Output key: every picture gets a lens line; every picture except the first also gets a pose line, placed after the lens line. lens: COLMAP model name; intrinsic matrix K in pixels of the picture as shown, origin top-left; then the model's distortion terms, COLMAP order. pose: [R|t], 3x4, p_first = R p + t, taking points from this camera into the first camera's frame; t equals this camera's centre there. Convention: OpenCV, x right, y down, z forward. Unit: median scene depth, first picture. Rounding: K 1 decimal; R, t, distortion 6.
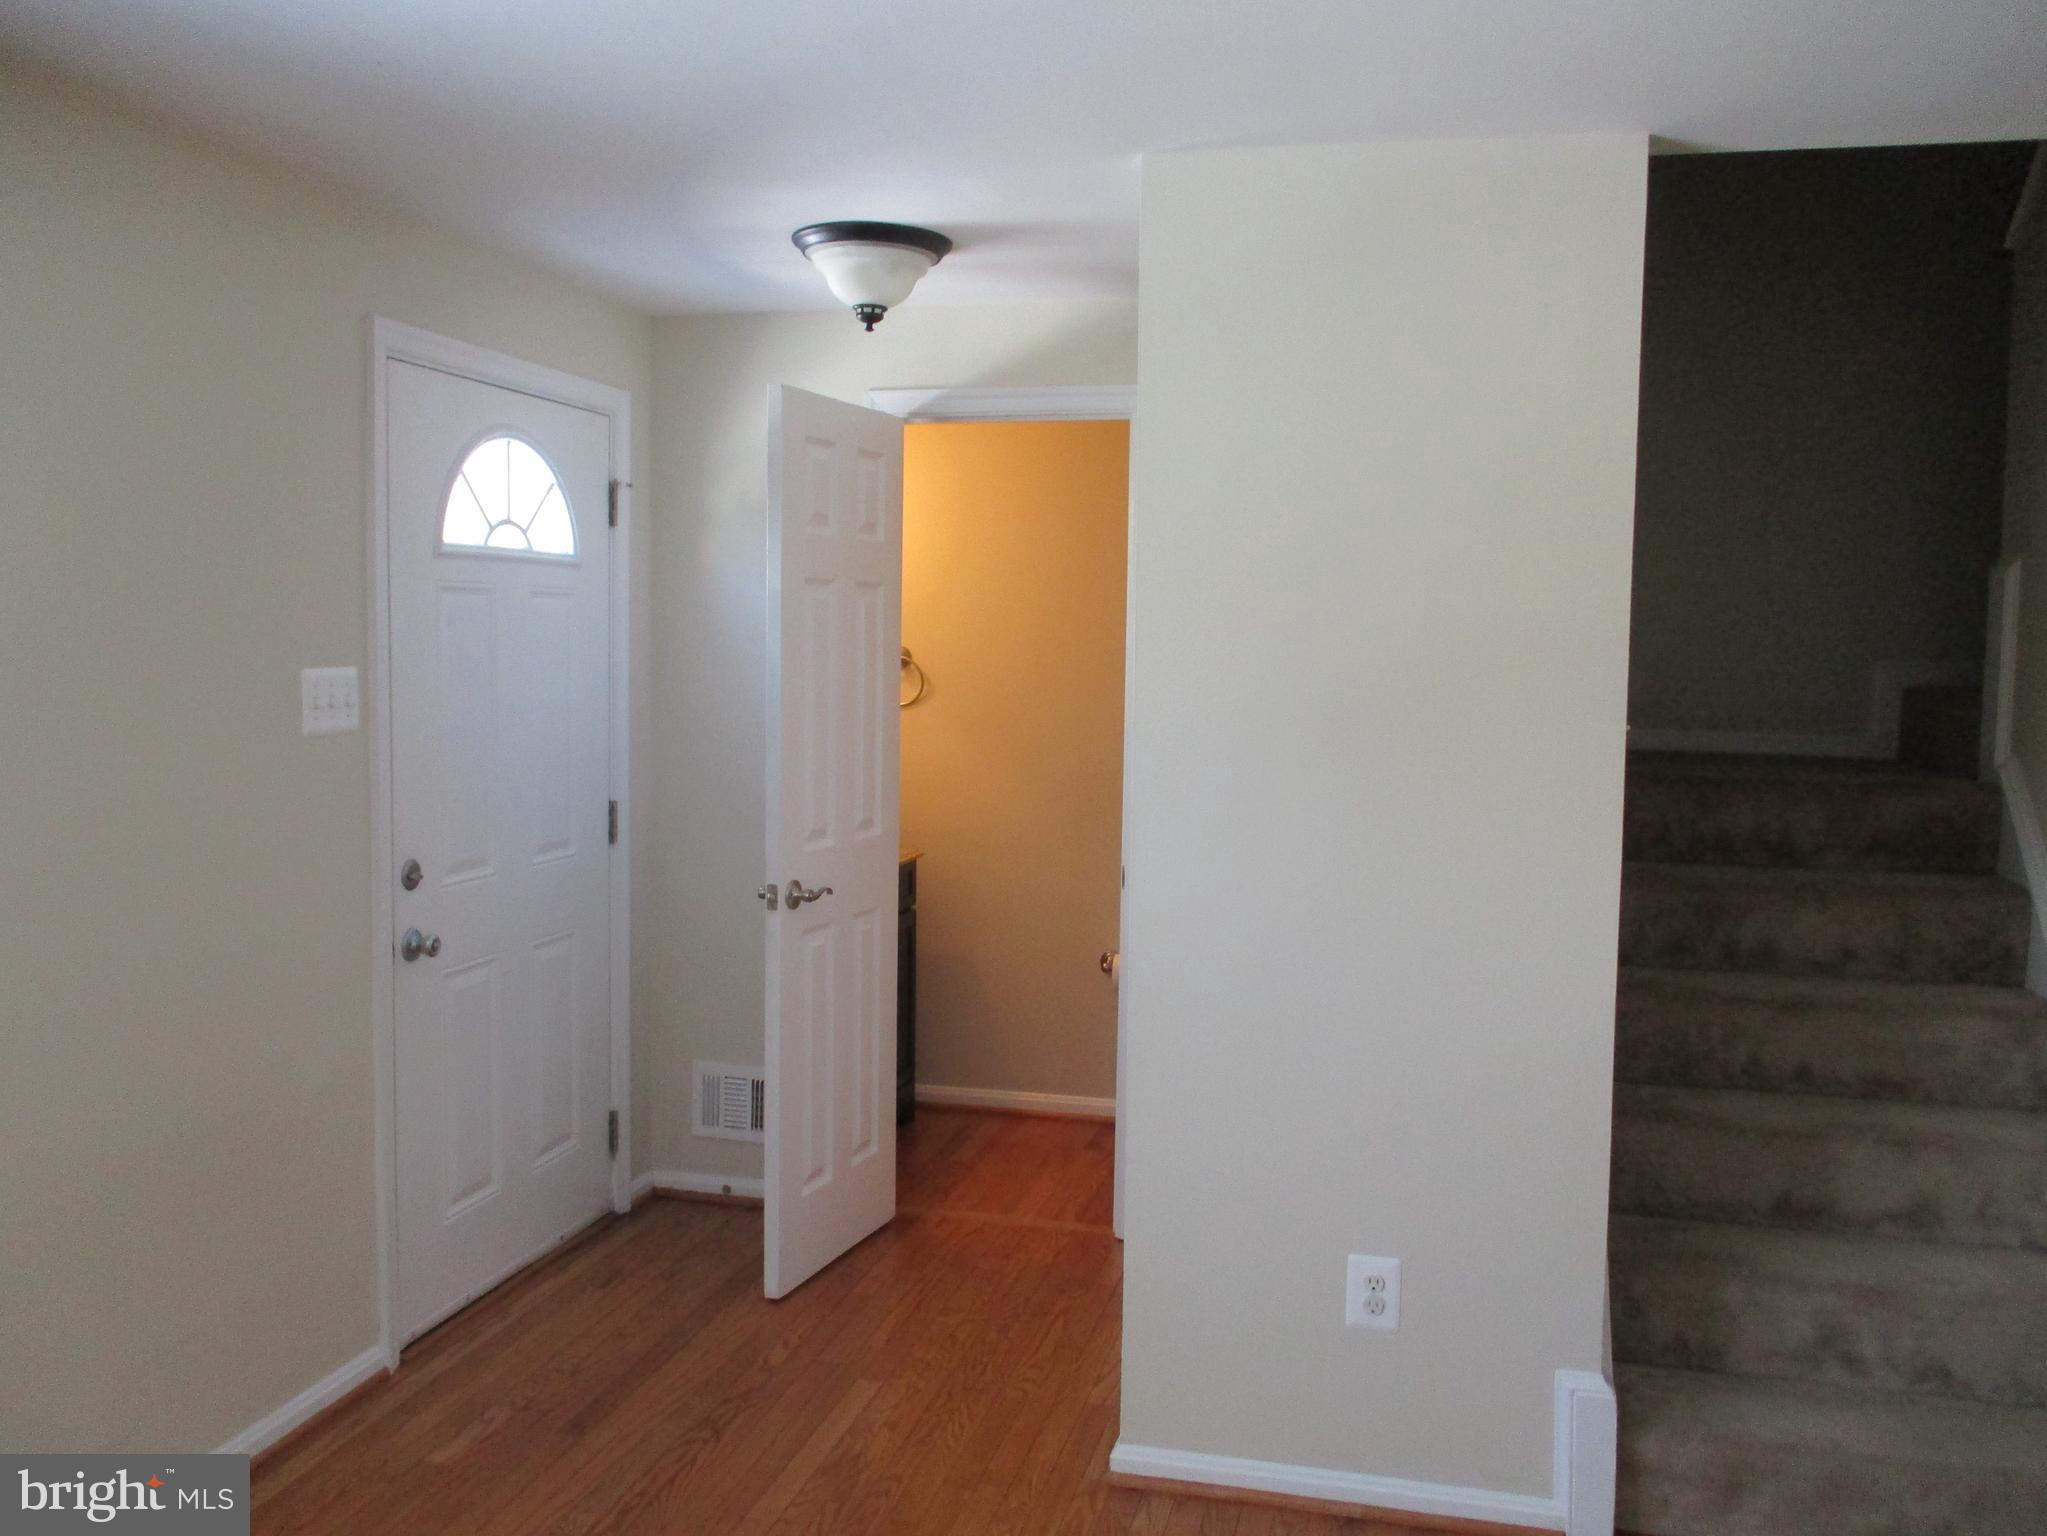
lens RADIAL K [[1746.3, 0, 1018.2], [0, 1746.3, 769.7], [0, 0, 1]] dist [-0.008837, 0.018914]
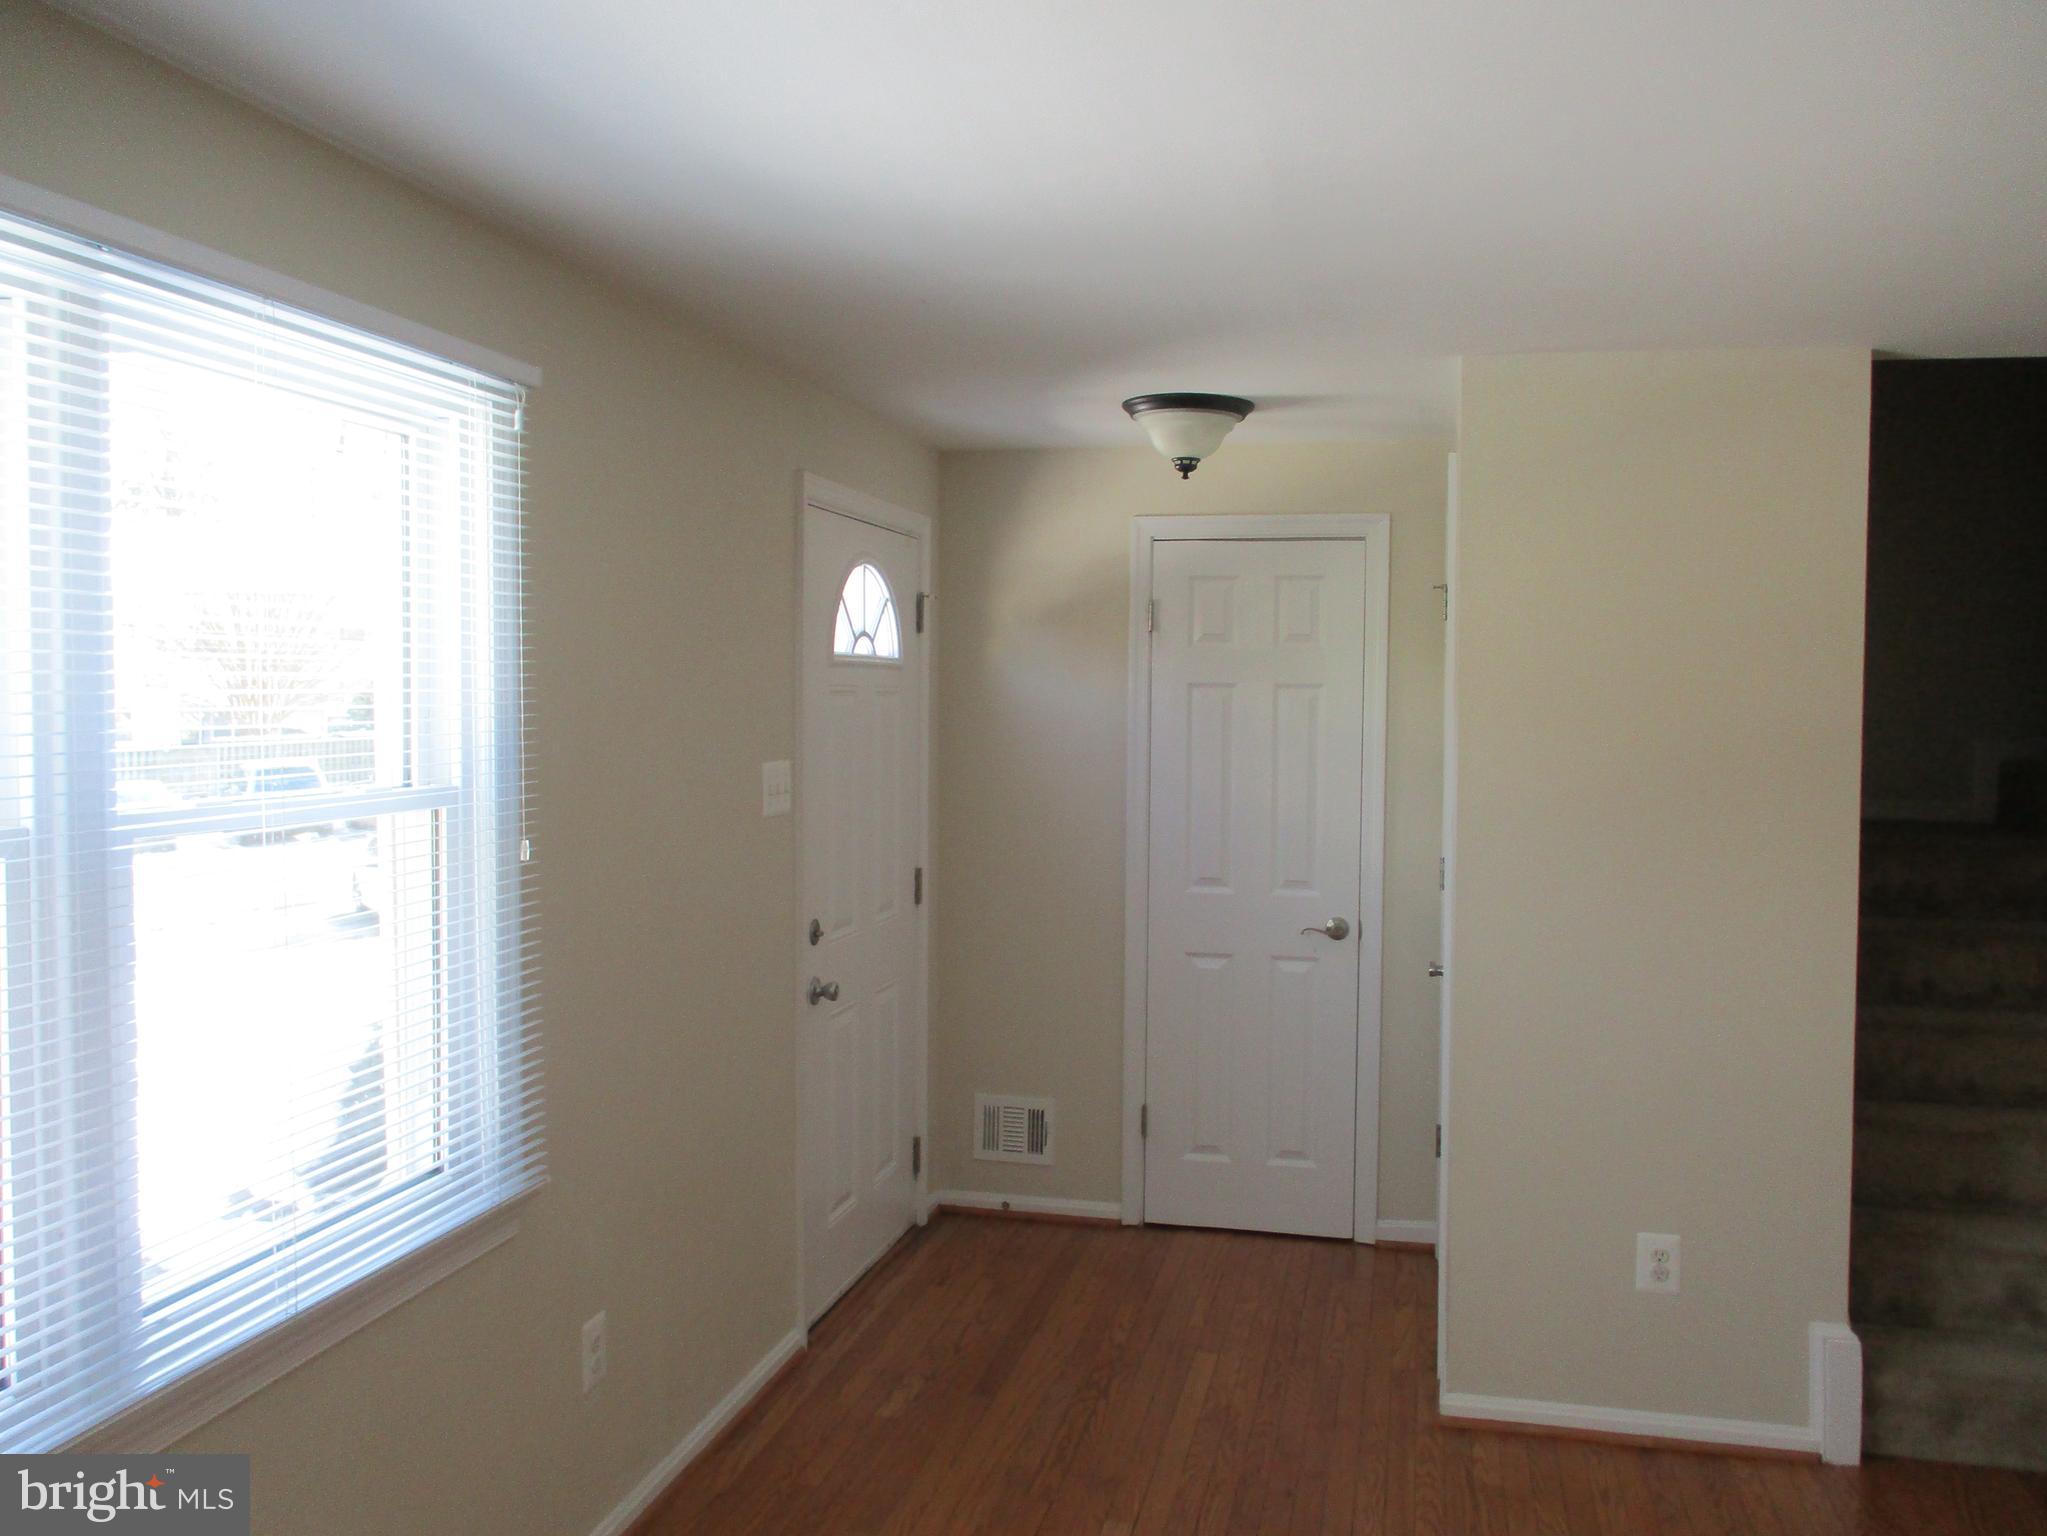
lens RADIAL K [[1746.3, 0, 1029.0], [0, 1746.3, 765.1], [0, 0, 1]] dist [-0.008837, 0.018914]
pose [[0.999608, -0.003826, 0.027744, -0.236310], [0.004796, 0.999375, -0.035013, -0.011589], [-0.027592, 0.035133, 0.999002, -0.205632]]
